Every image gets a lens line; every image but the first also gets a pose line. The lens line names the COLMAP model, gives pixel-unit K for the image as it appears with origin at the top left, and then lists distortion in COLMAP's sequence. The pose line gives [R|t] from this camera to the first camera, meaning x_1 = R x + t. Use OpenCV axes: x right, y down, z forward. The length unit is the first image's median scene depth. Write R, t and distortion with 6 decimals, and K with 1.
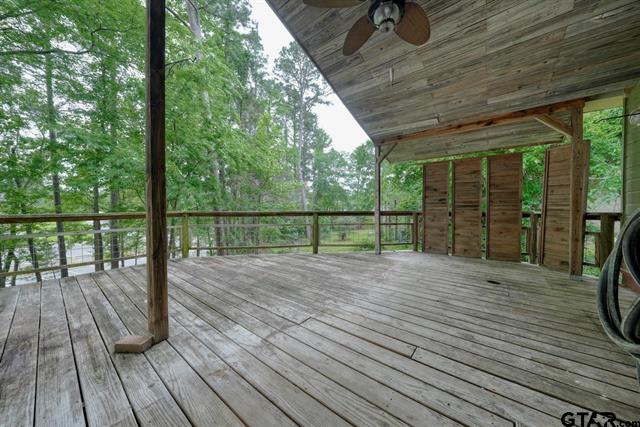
lens RADIAL K [[216.4, 0, 321.2], [0, 216.4, 211.6], [0, 0, 1]] dist [-0.006881, 0.001576]
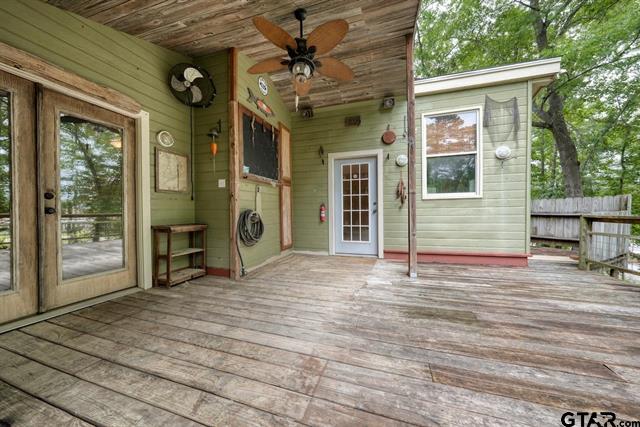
lens RADIAL K [[216.4, 0, 321.4], [0, 216.4, 213.3], [0, 0, 1]] dist [-0.006881, 0.001576]
pose [[-0.938432, 0.009568, -0.345332, 0.497173], [0.001459, 0.999717, 0.023734, -0.030990], [0.345462, 0.021769, -0.938180, 1.763045]]
